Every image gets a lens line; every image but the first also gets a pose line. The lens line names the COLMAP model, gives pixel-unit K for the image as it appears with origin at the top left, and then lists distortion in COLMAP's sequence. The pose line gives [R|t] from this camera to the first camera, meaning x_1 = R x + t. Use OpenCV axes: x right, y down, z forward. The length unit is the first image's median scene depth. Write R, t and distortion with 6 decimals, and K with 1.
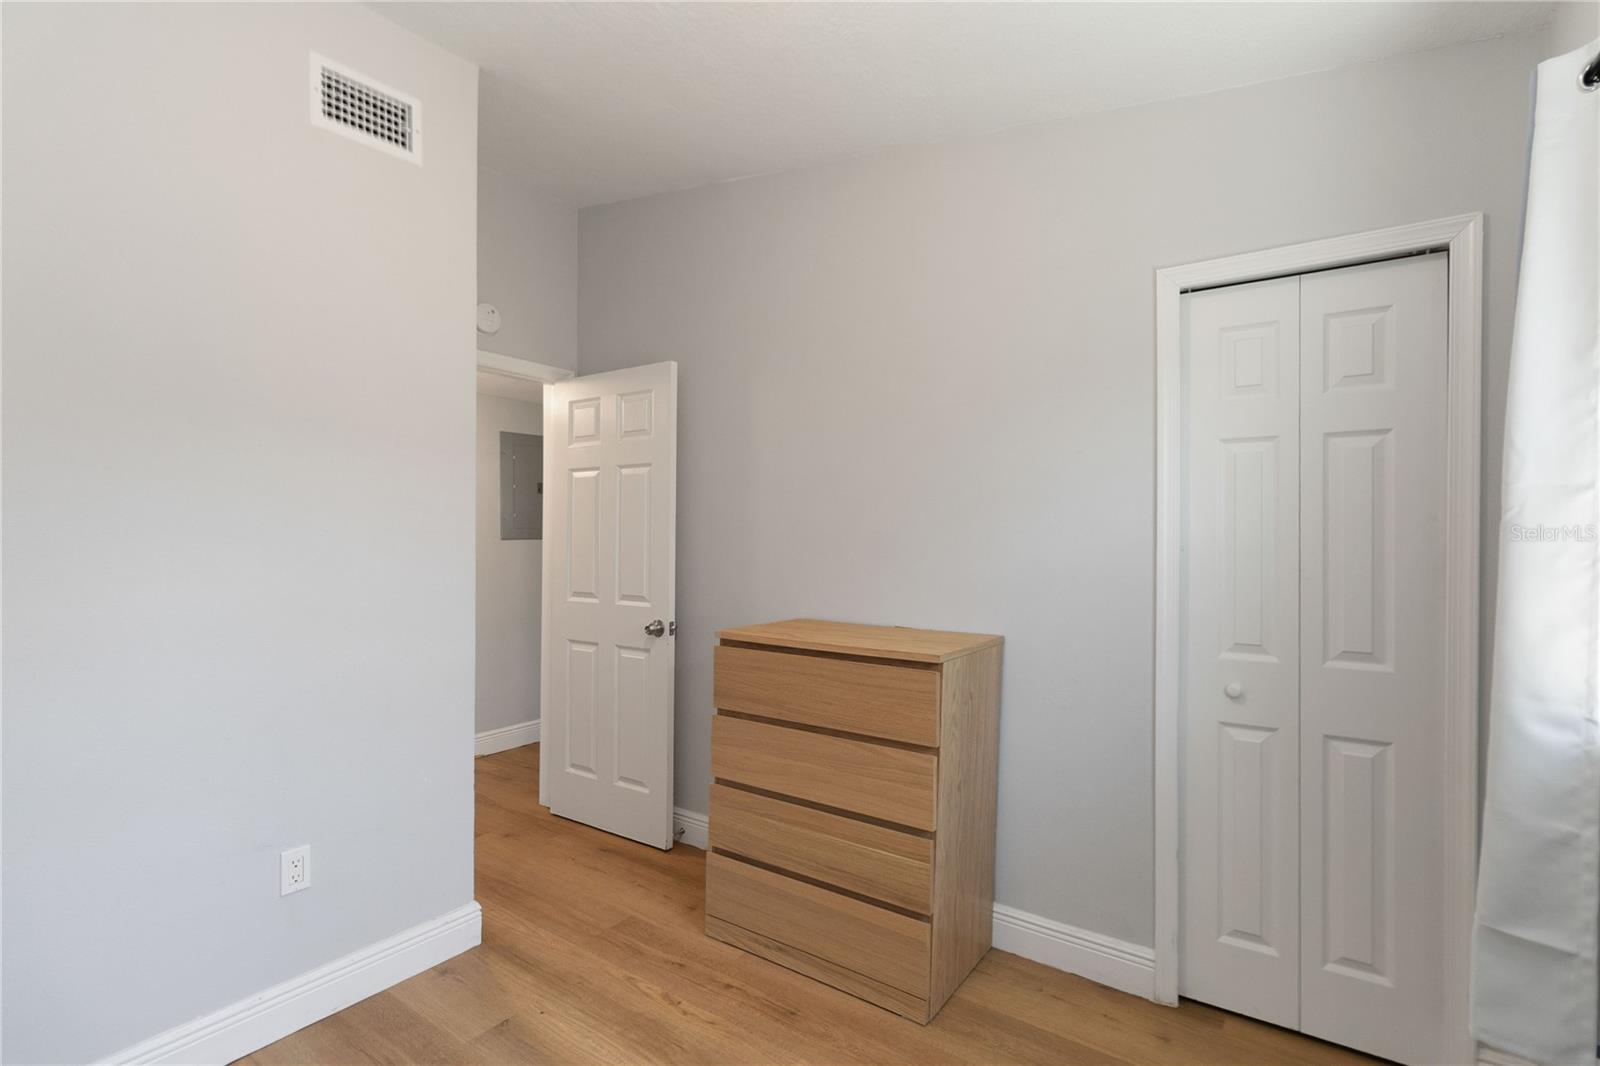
lens RADIAL K [[755.2, 0, 800.0], [0, 755.2, 533.0], [0, 0, 1]] dist [0.002197, 0.000508]
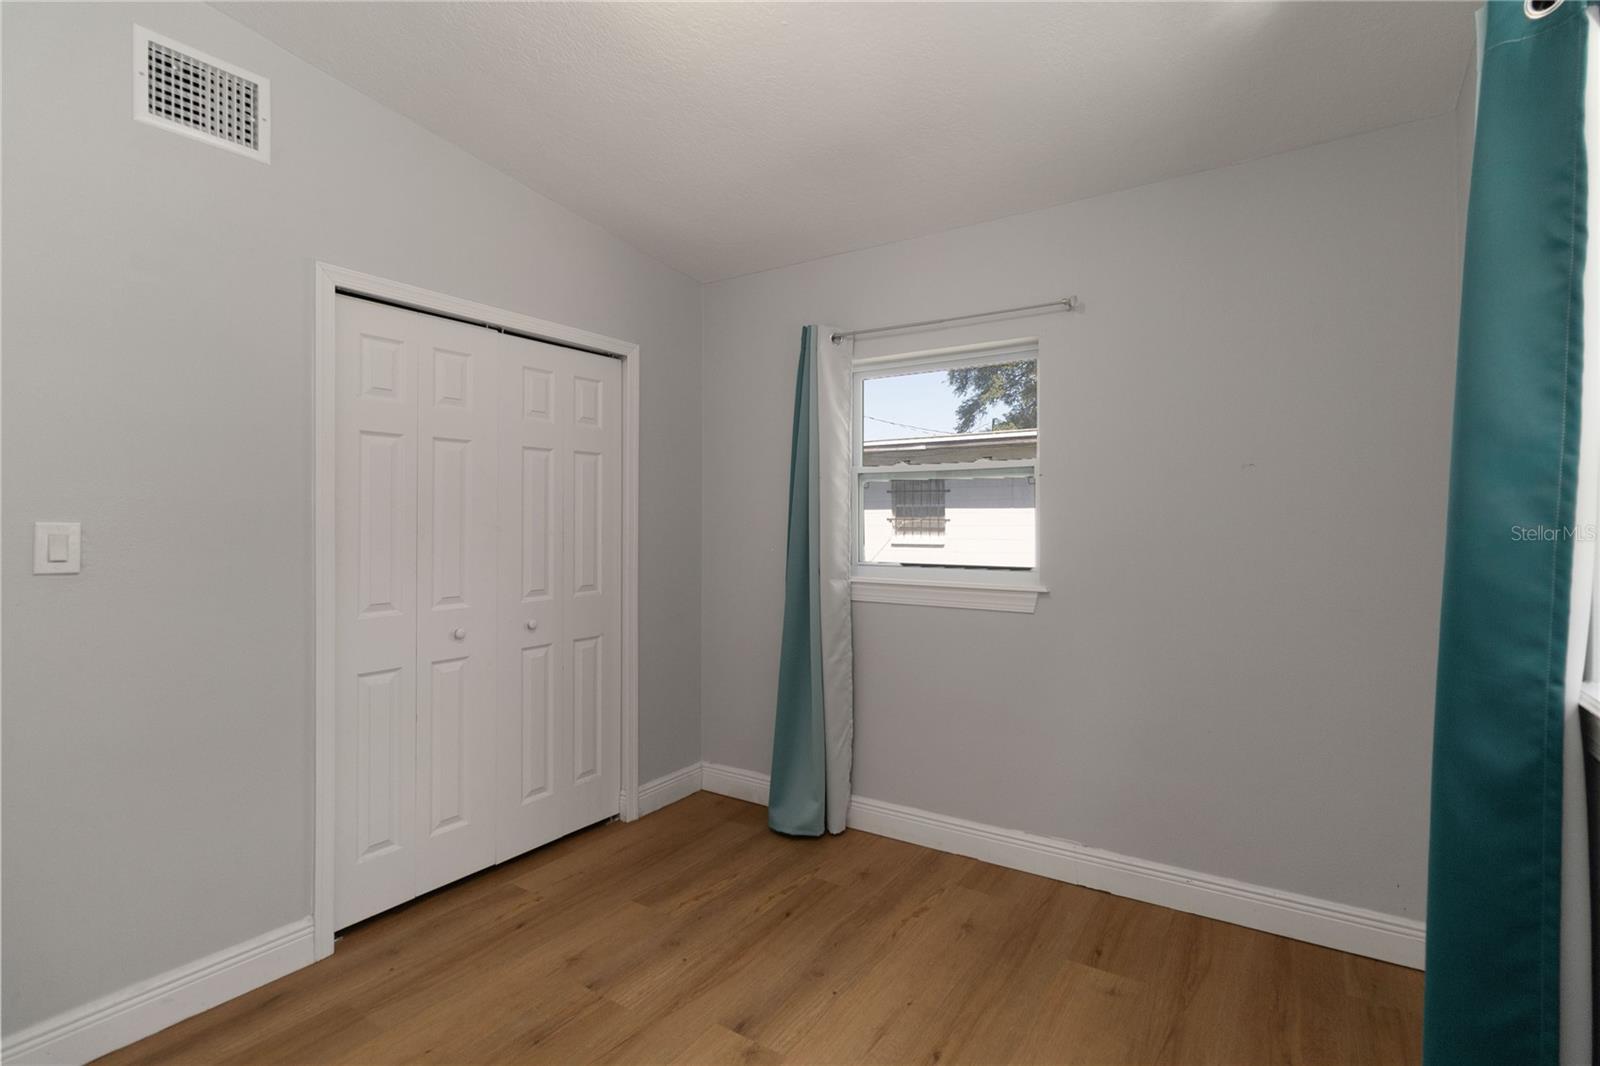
lens RADIAL K [[755.2, 0, 800.0], [0, 755.2, 533.0], [0, 0, 1]] dist [0.002197, 0.000508]
pose [[-0.017025, -0.032684, 0.999321, -0.853955], [0.003817, 0.999456, 0.032753, -0.008266], [-0.999848, 0.004372, -0.016891, 0.515781]]
